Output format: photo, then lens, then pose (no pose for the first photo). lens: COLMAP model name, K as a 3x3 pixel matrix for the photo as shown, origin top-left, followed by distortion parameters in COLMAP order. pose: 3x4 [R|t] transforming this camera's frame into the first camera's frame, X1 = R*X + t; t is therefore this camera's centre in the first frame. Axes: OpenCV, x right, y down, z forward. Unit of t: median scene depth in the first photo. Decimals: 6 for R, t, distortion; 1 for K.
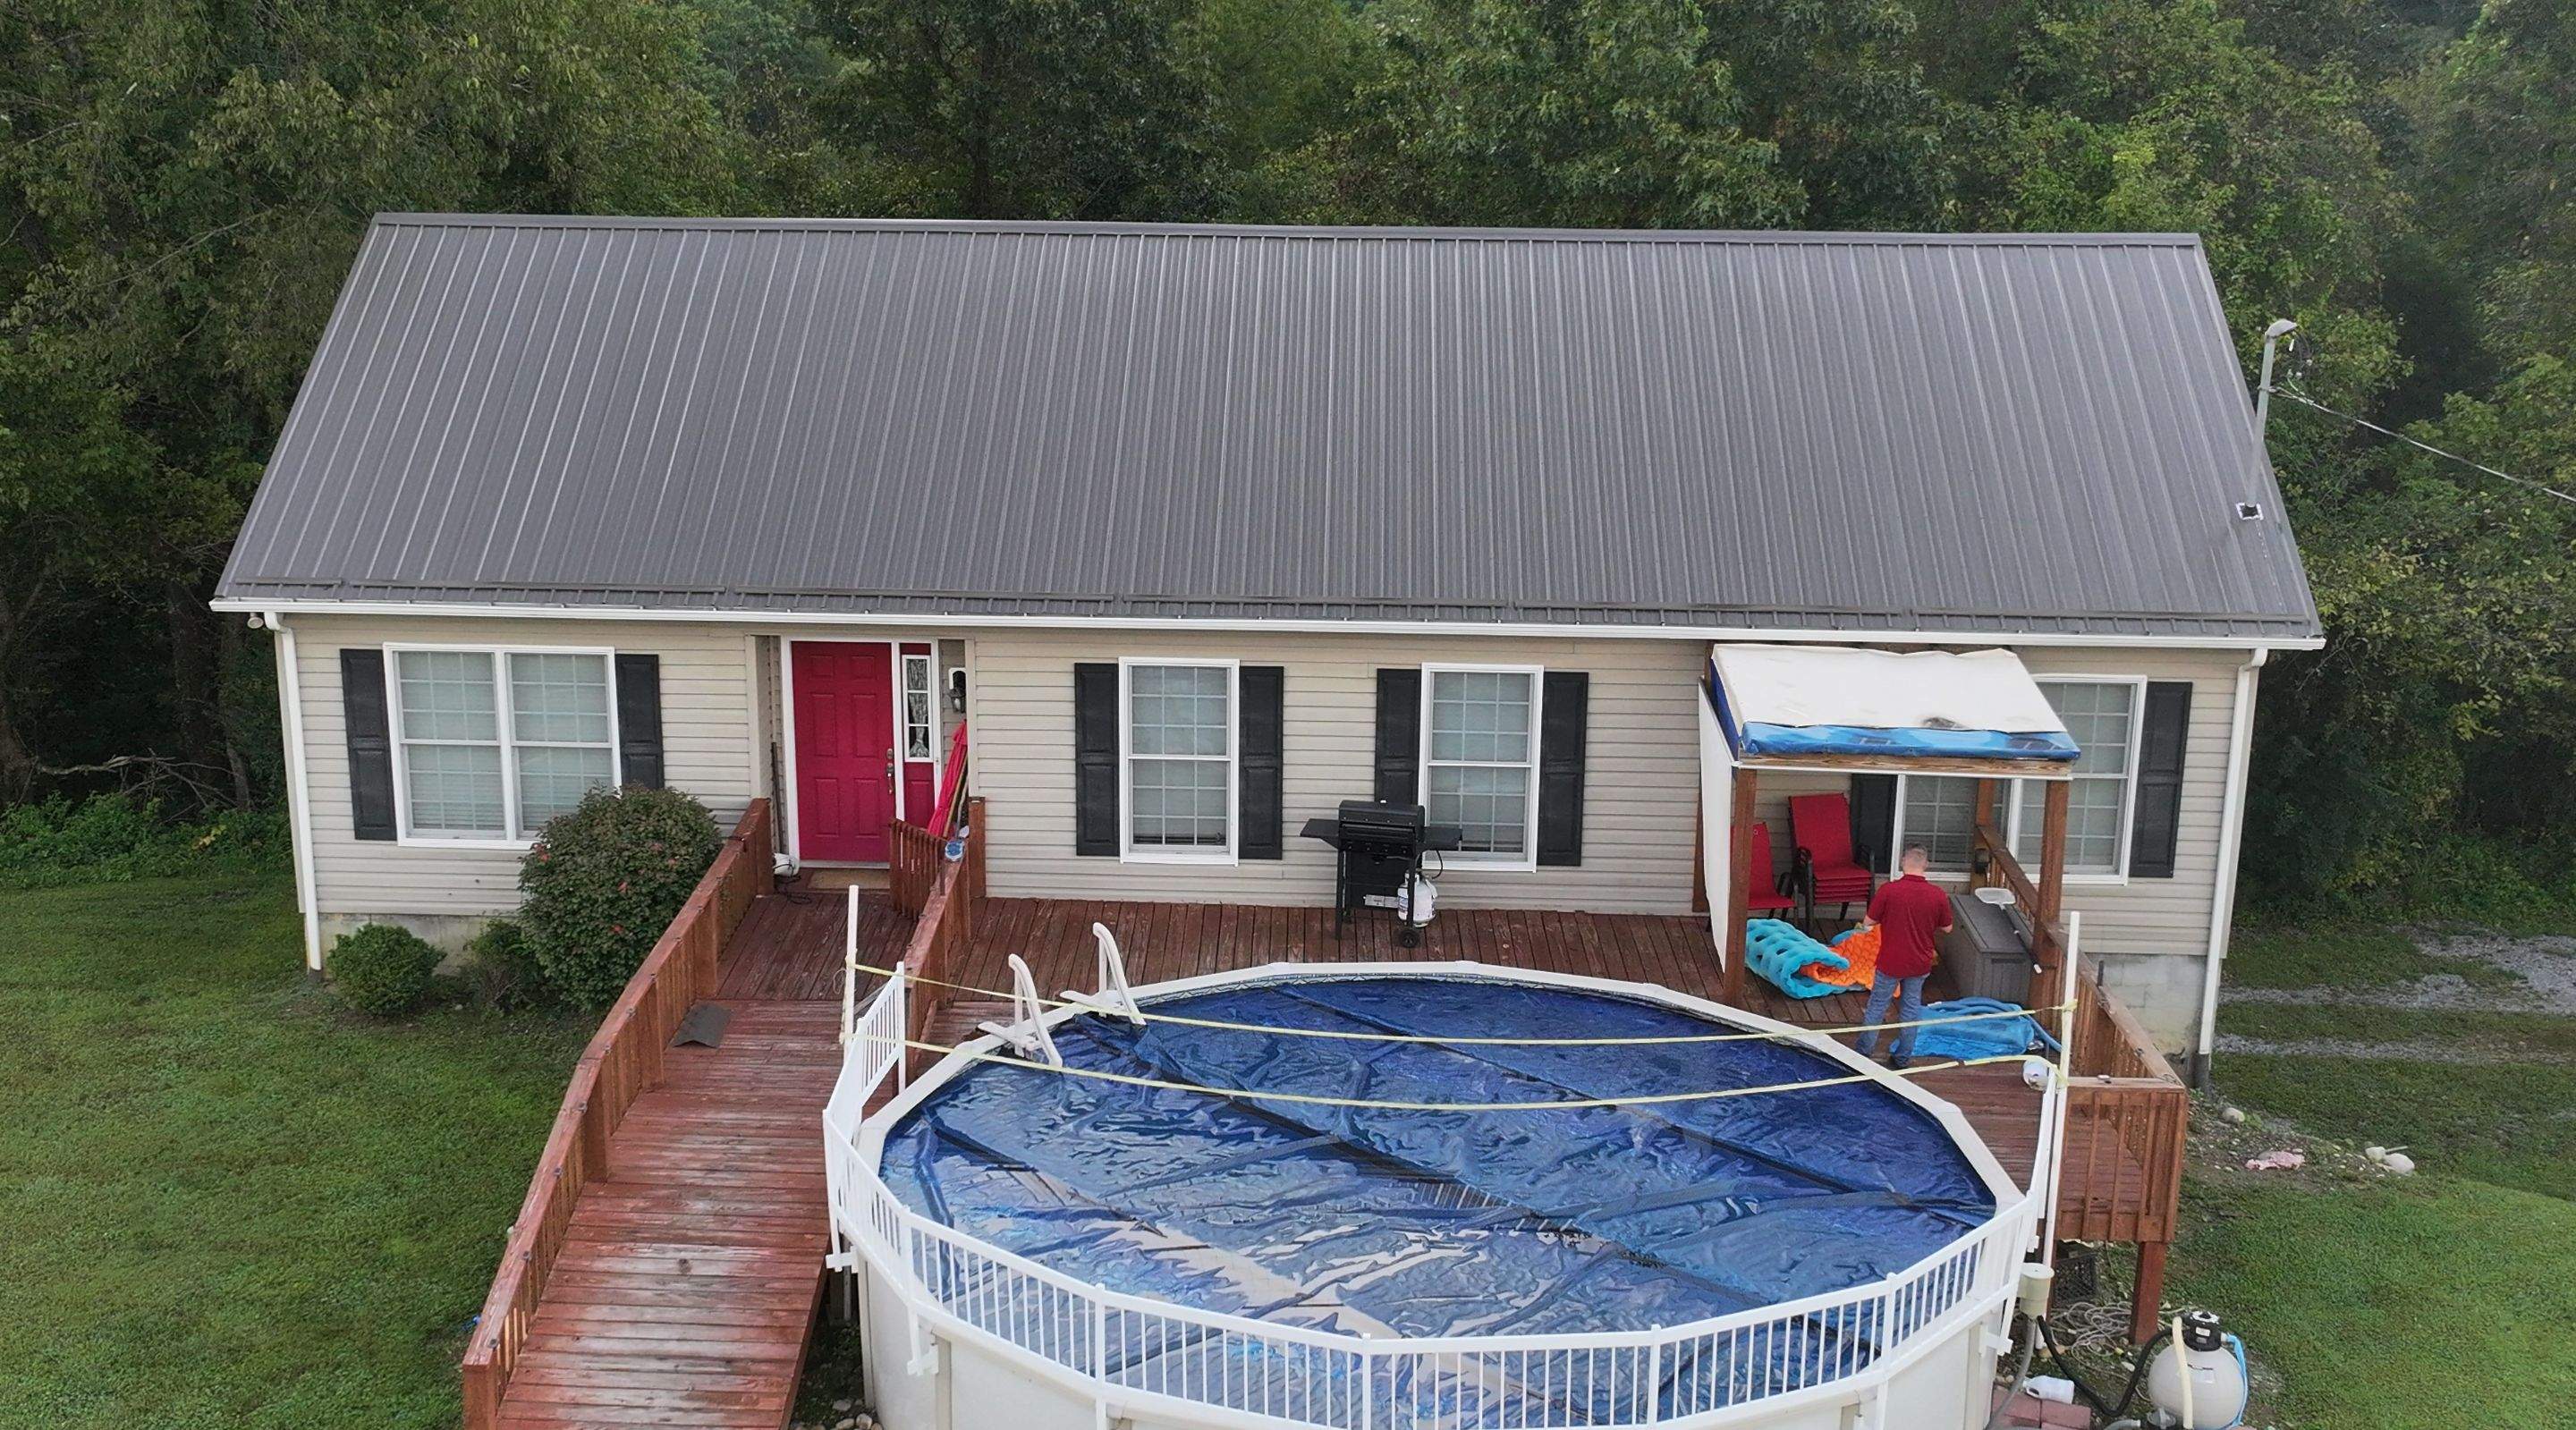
lens RADIAL K [[2868.7, 0, 1237.1], [0, 2868.7, 755.2], [0, 0, 1]] dist [0.014298, -0.014277]
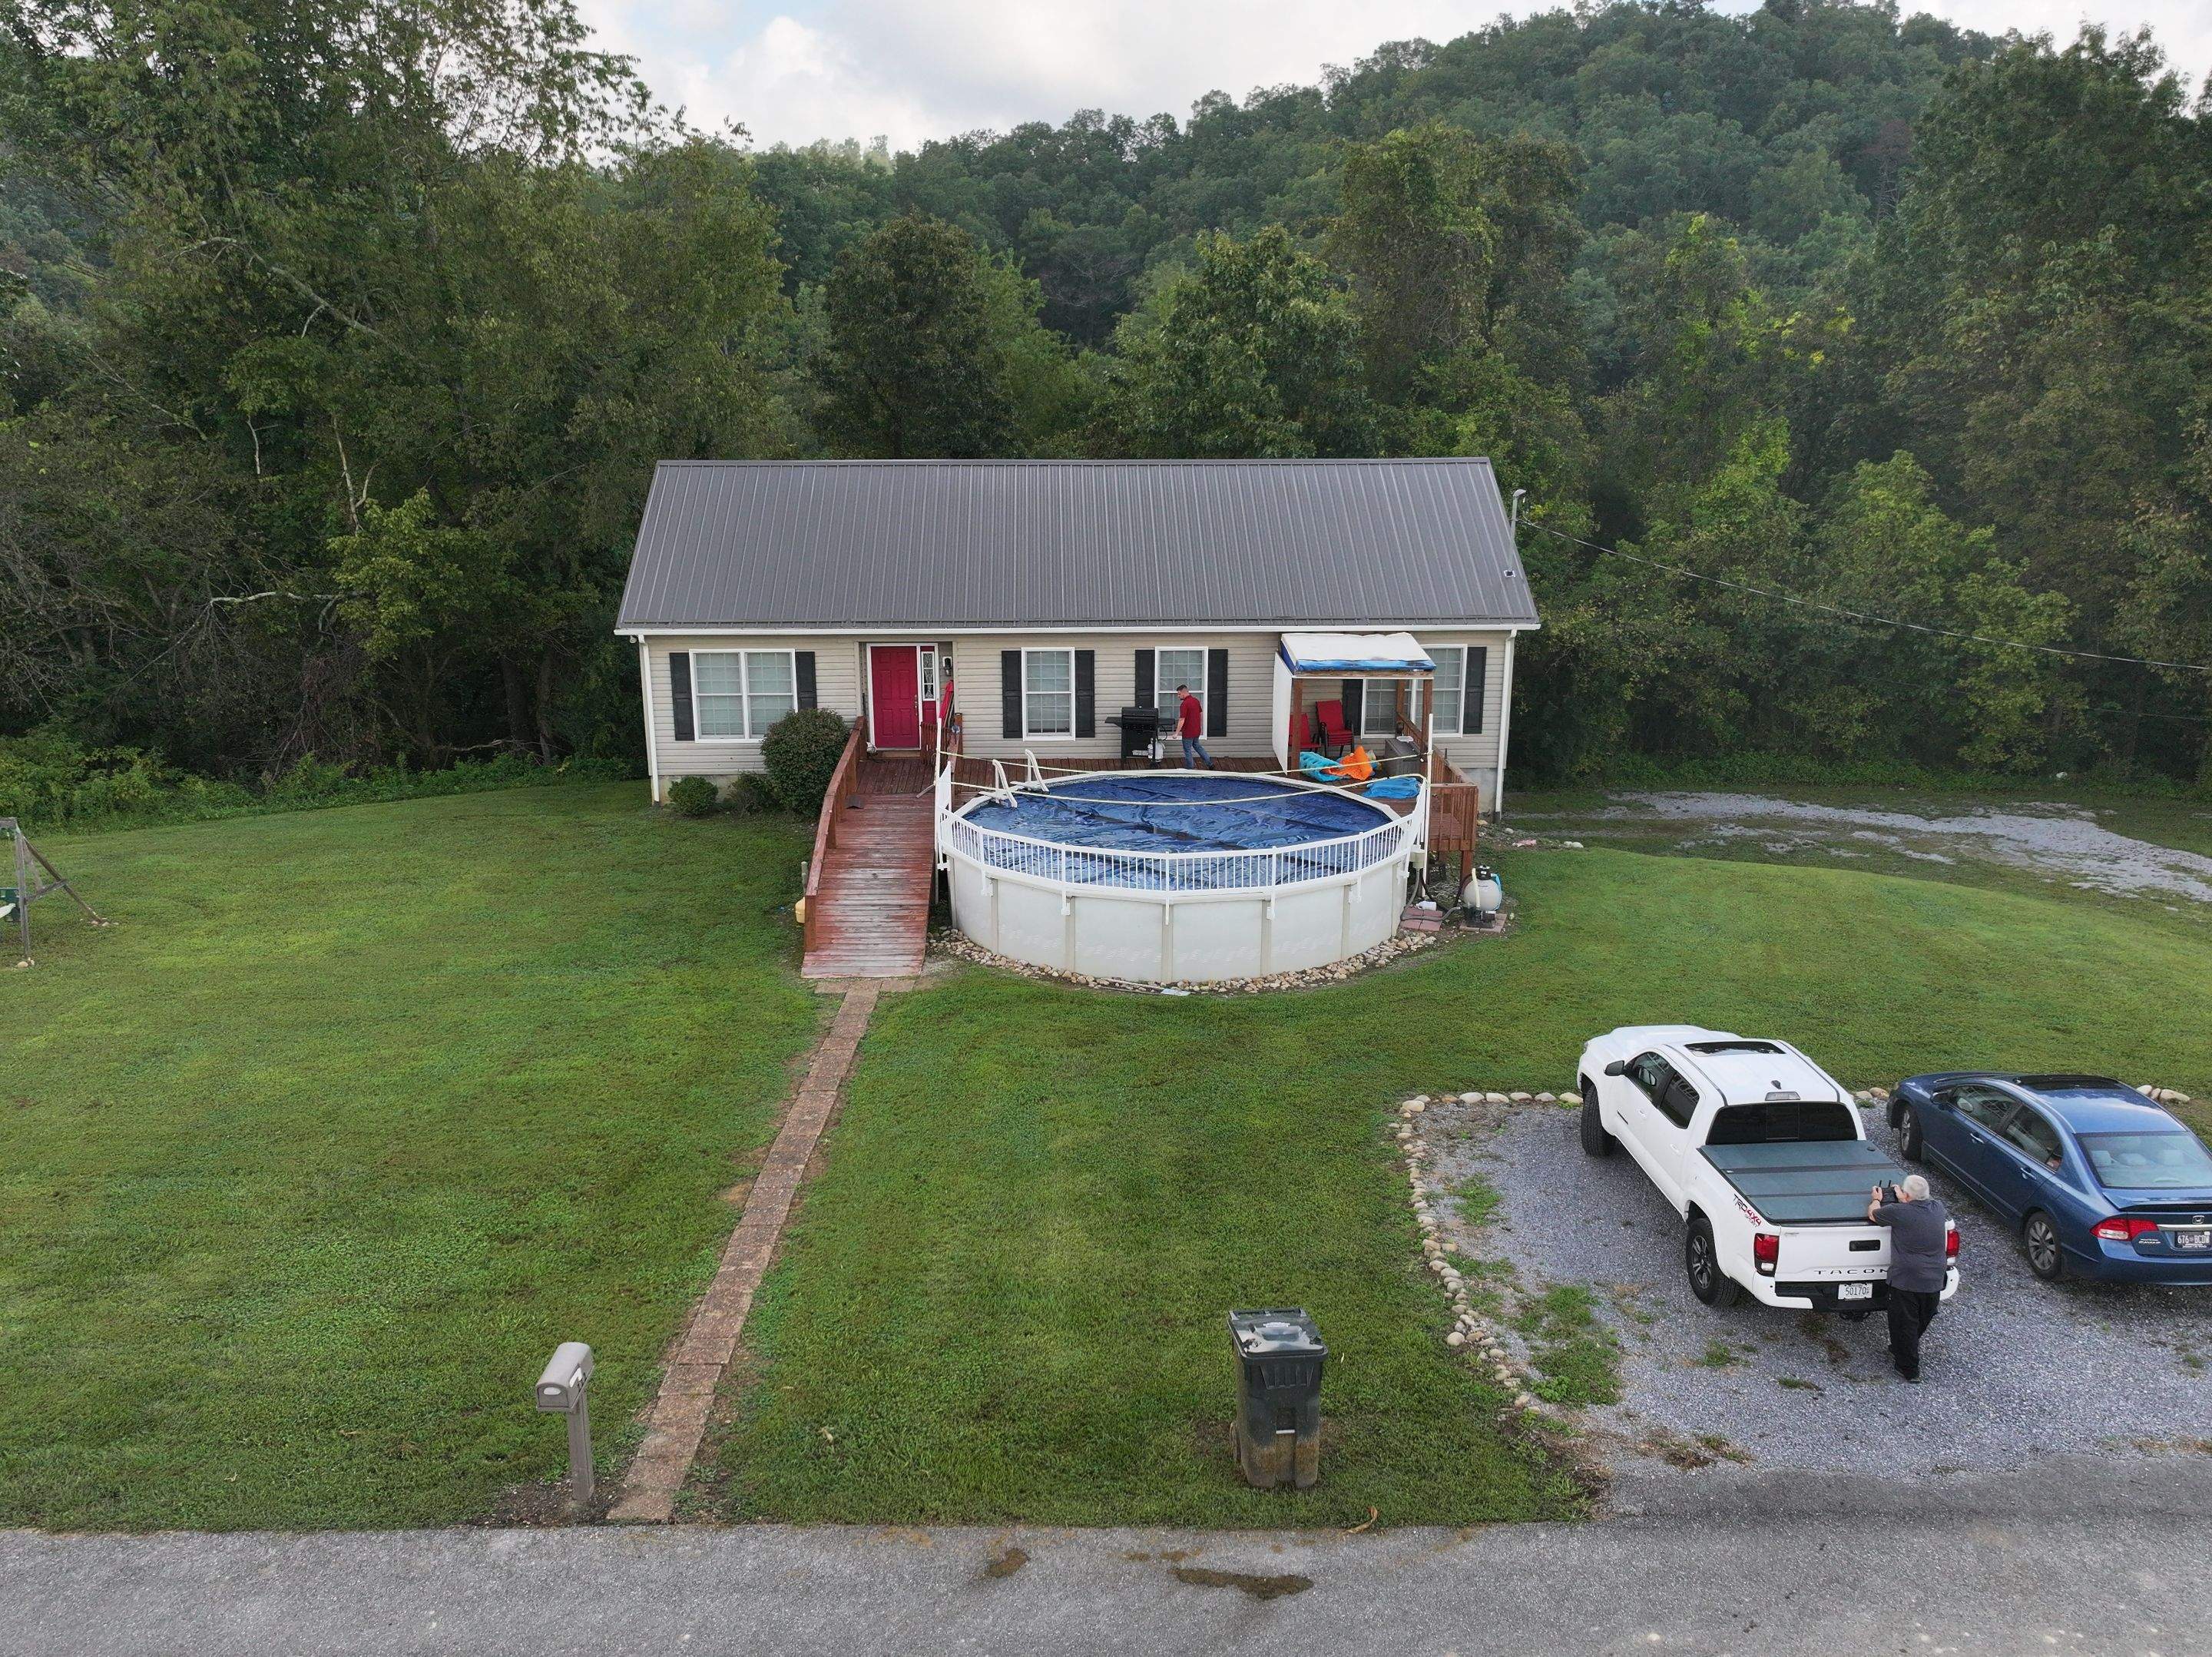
lens RADIAL K [[1767.4, 0, 1104.7], [0, 1767.4, 837.6], [0, 0, 1]] dist [0.001006, 0.012964]
pose [[0.996849, -0.030150, 0.073365, -0.081491], [0.029956, 0.999544, 0.003740, 0.111066], [-0.073444, -0.001531, 0.997298, -0.388846]]
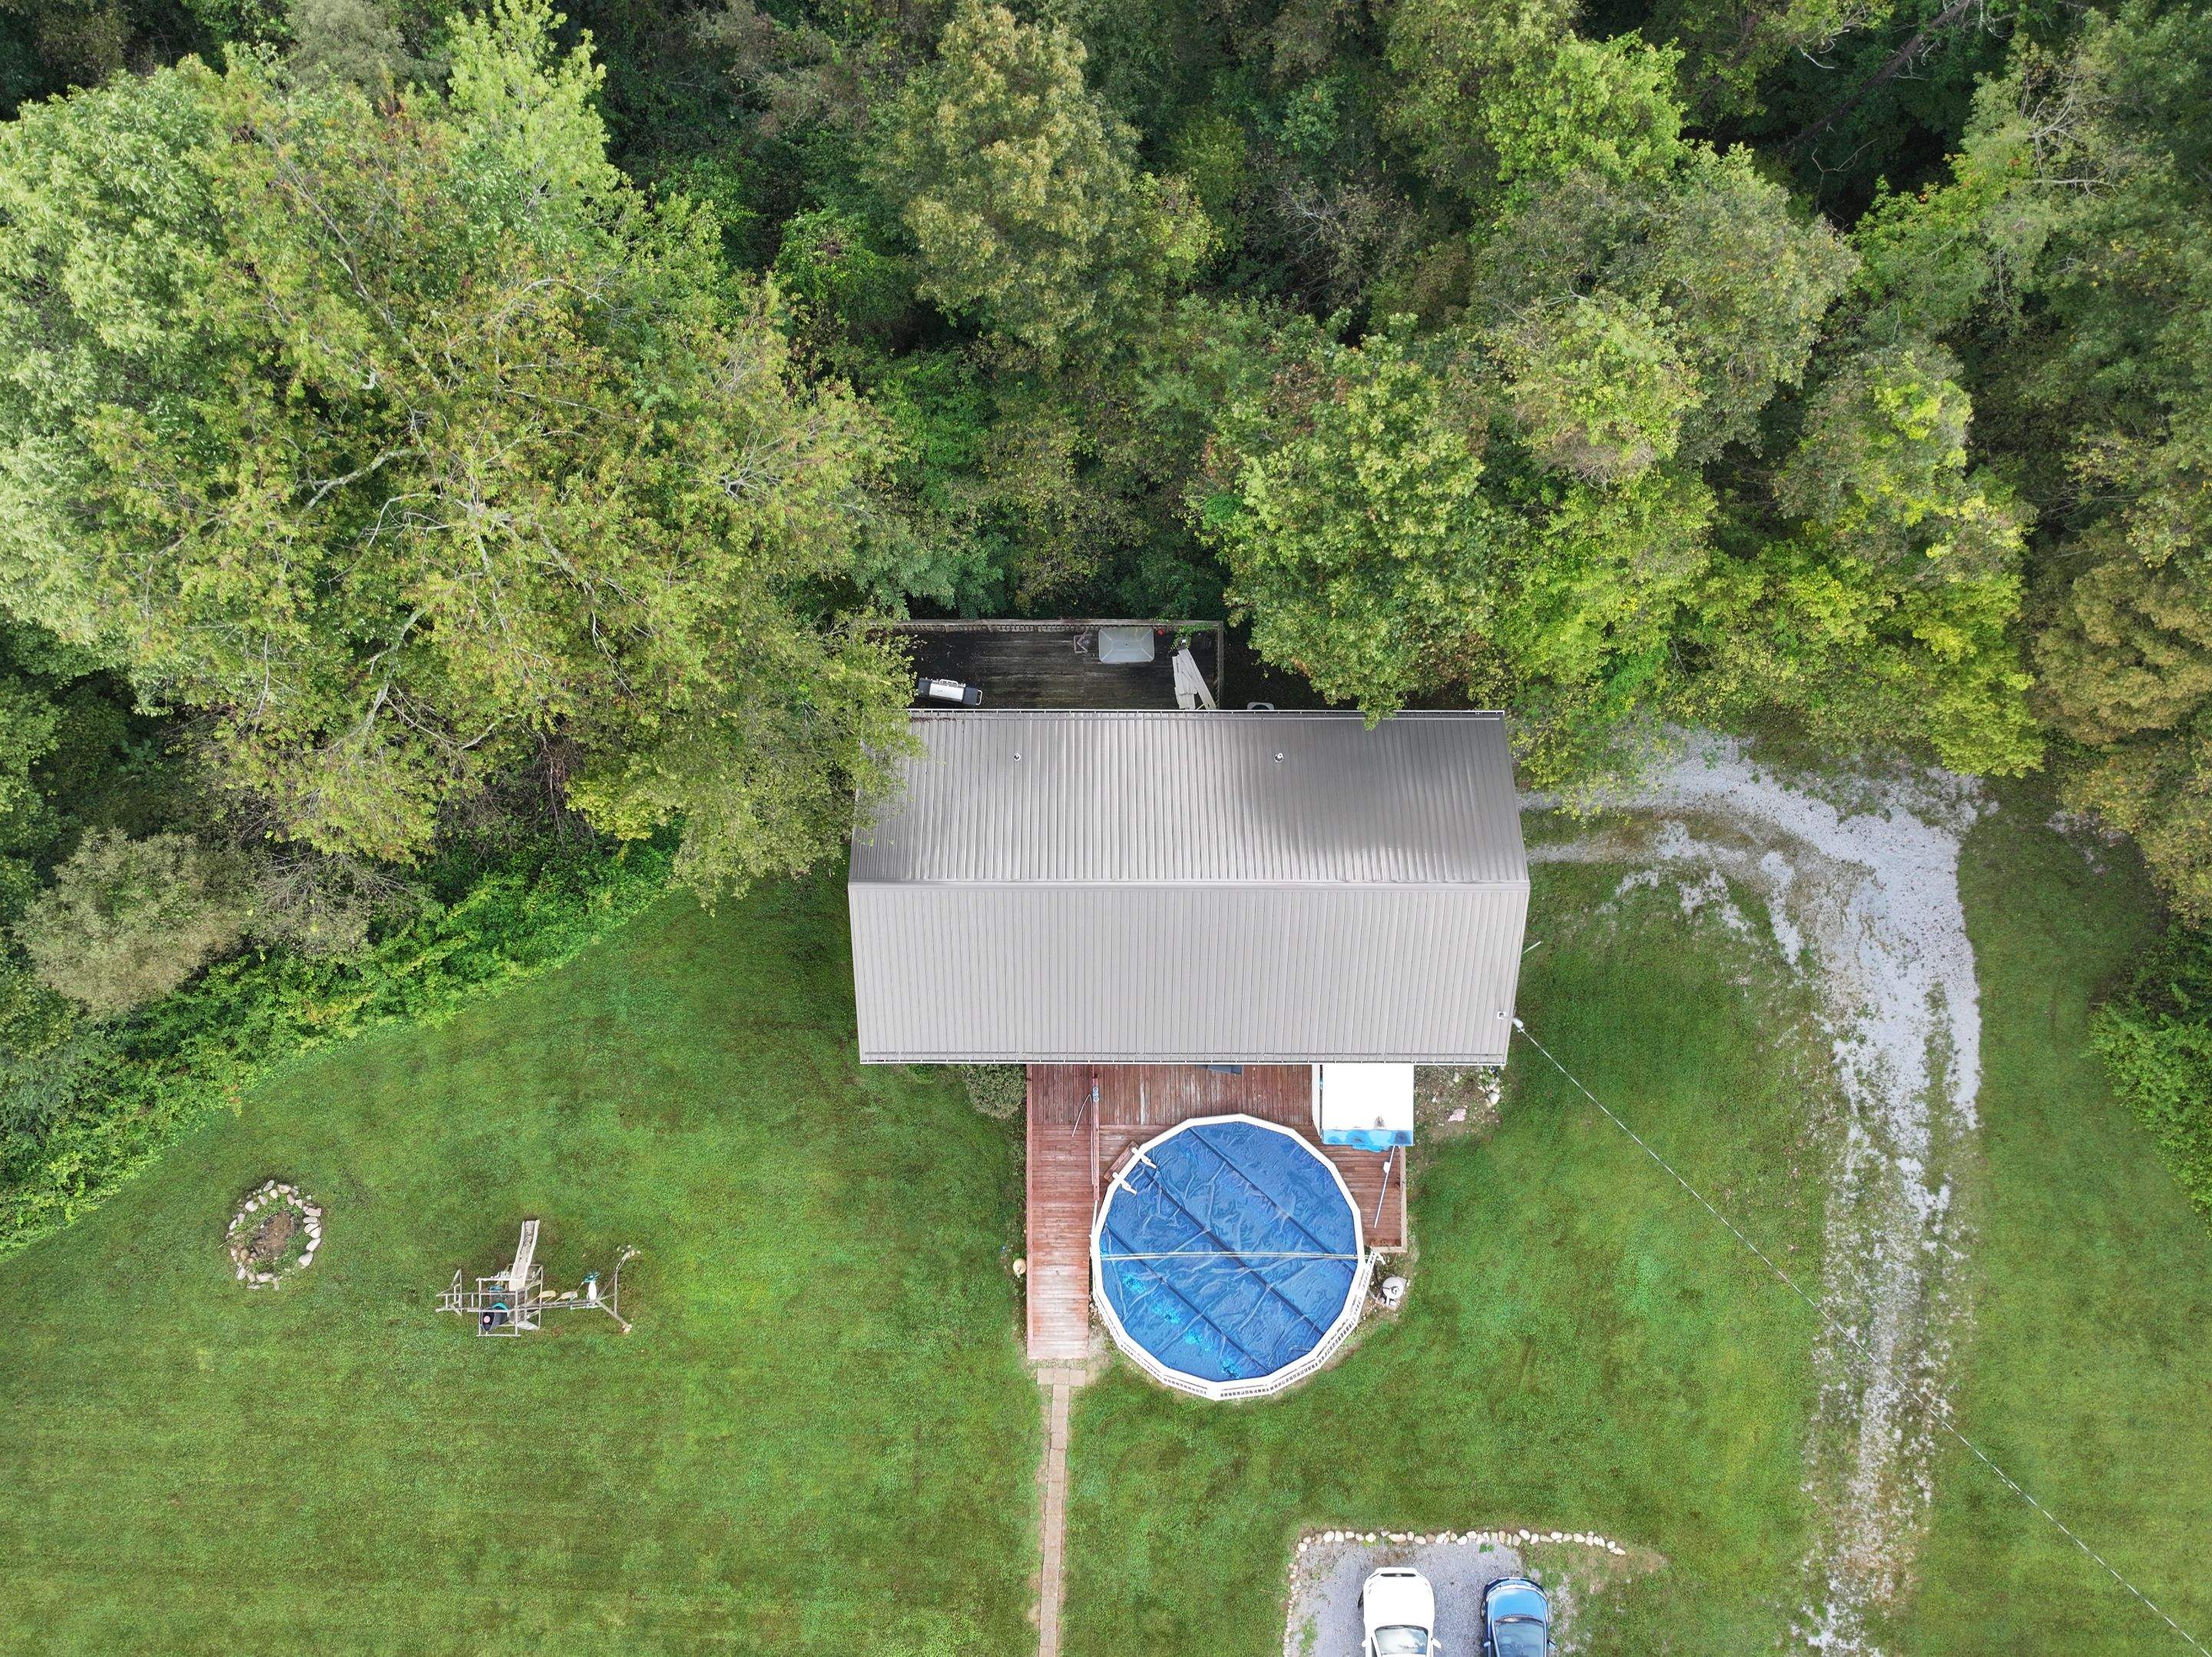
lens RADIAL K [[1767.4, 0, 1104.7], [0, 1767.4, 837.6], [0, 0, 1]] dist [0.001006, 0.012964]
pose [[0.999219, -0.039467, 0.001936, -0.076802], [0.010713, 0.317740, 0.948117, -1.965732], [-0.038035, -0.947356, 0.317915, 0.581442]]
